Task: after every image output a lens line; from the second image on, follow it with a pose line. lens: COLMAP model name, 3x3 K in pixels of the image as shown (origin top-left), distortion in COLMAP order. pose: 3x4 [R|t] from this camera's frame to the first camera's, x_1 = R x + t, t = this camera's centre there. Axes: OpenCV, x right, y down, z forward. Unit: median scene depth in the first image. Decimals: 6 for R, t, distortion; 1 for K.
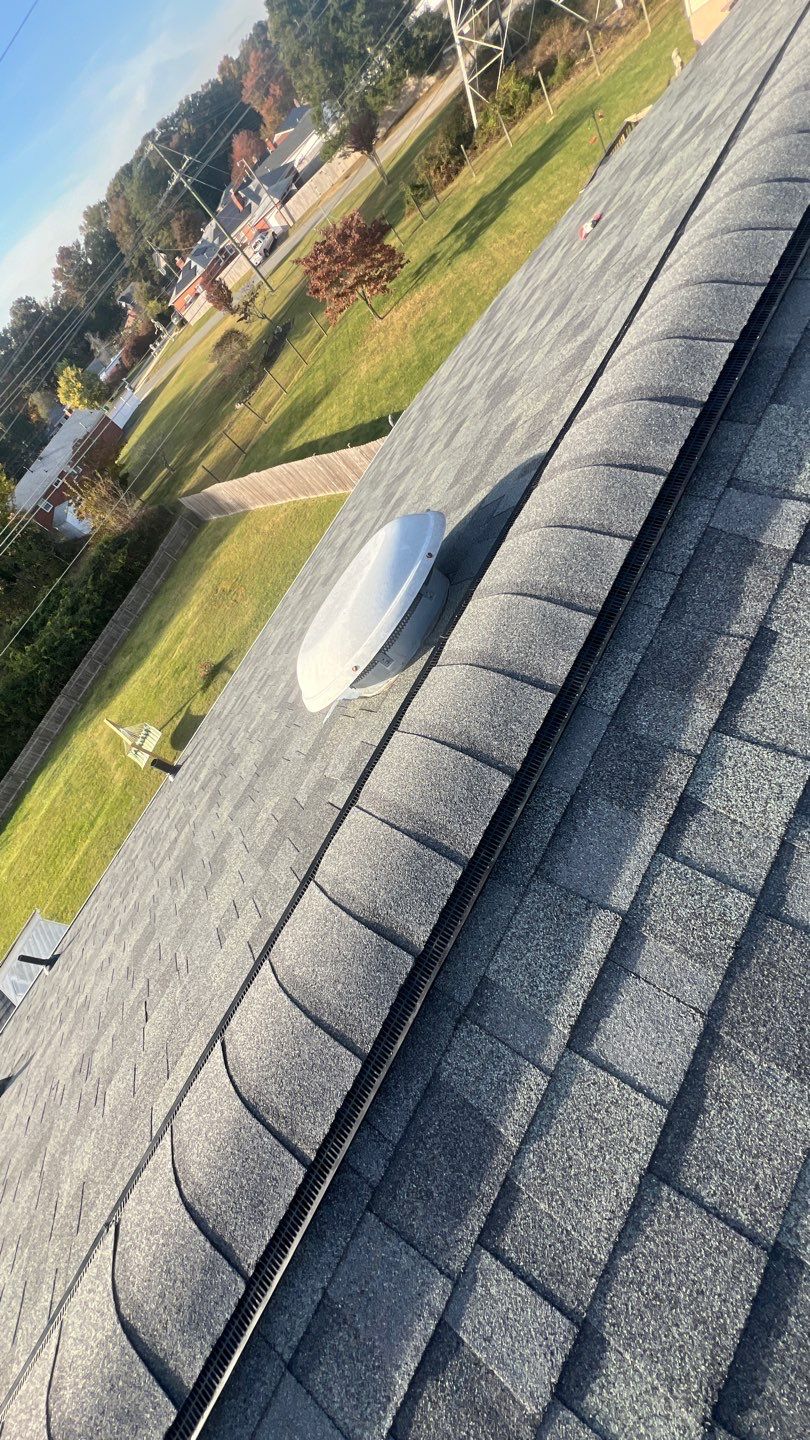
lens RADIAL K [[575.4, 0, 403.2], [0, 575.4, 719.0], [0, 0, 1]] dist [-0.001947, 0.000421]
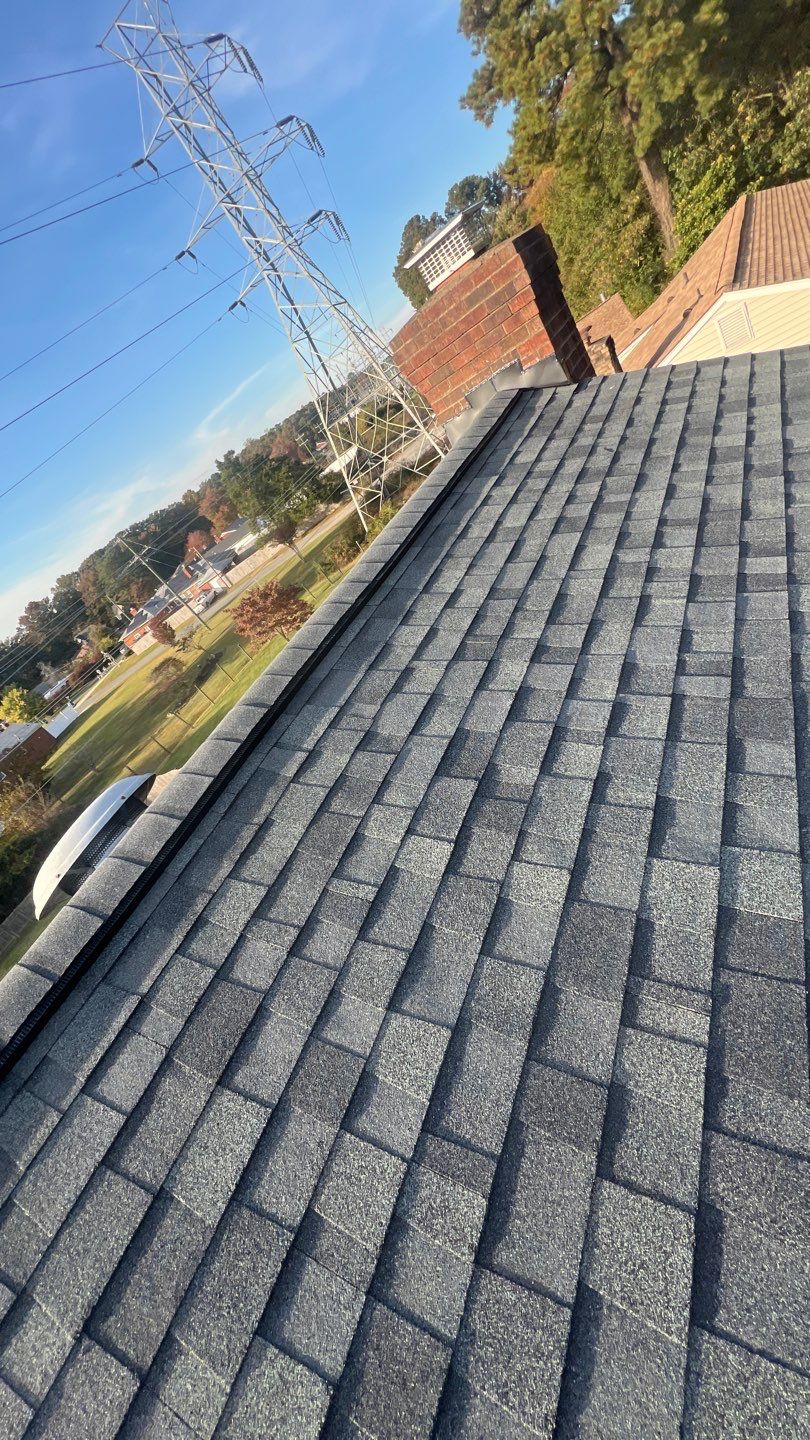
lens RADIAL K [[575.4, 0, 404.5], [0, 575.4, 719.8], [0, 0, 1]] dist [-0.001947, 0.000421]
pose [[0.991072, -0.035423, 0.128536, 0.018374], [0.090765, 0.885429, -0.455826, 0.009124], [-0.097663, 0.463423, 0.880739, -0.015876]]
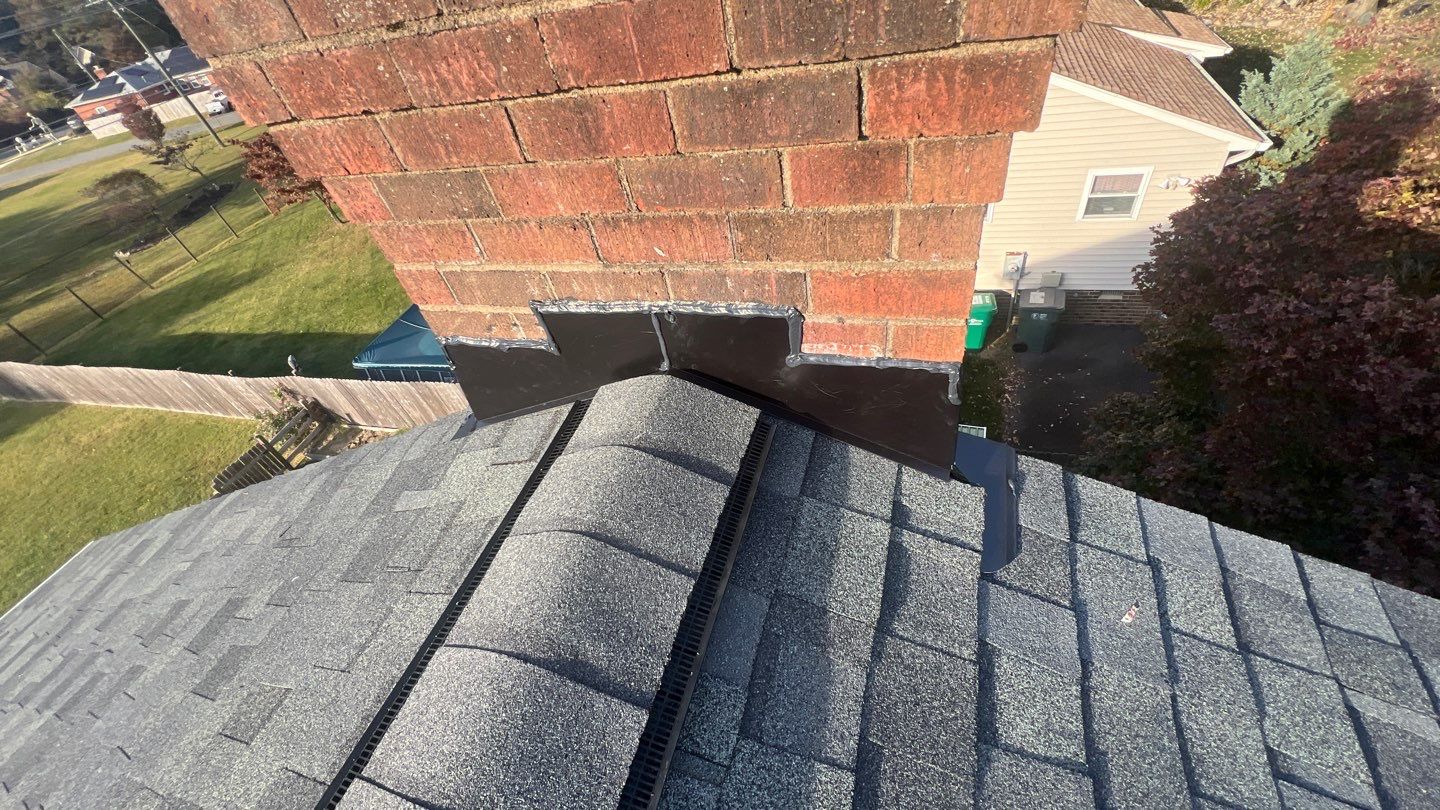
lens RADIAL K [[575.4, 0, 721.3], [0, 575.4, 406.8], [0, 0, 1]] dist [-0.001947, 0.000421]
pose [[0.853832, 0.129019, 0.504307, 0.038363], [0.043100, 0.947950, -0.315489, -0.071898], [-0.518762, 0.291111, 0.803829, 0.022650]]
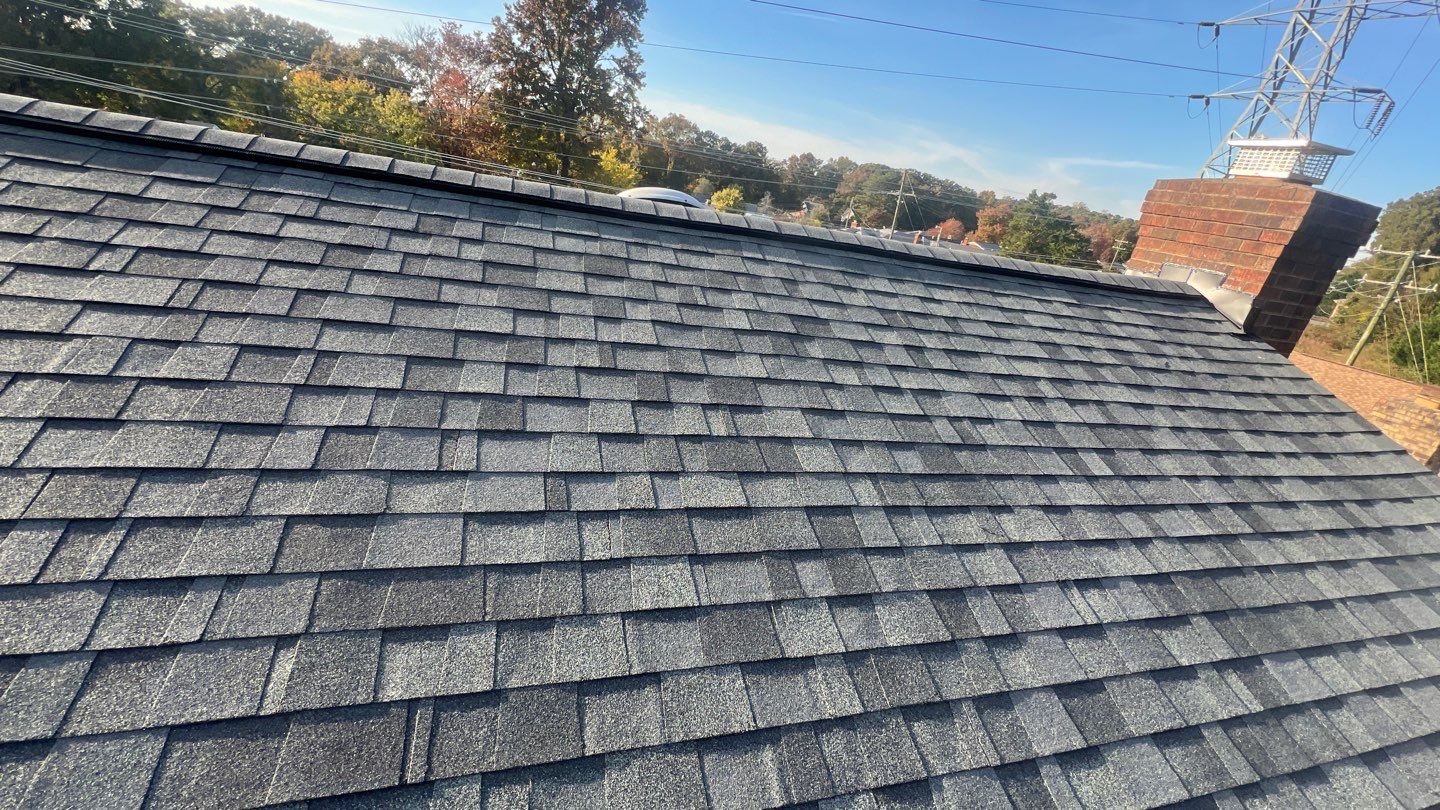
lens RADIAL K [[575.4, 0, 721.0], [0, 575.4, 406.0], [0, 0, 1]] dist [-0.001947, 0.000421]
pose [[0.548330, 0.813489, -0.193830, 0.040305], [-0.823885, 0.485774, -0.291955, 0.022444], [-0.143345, 0.319781, 0.936585, -0.031724]]
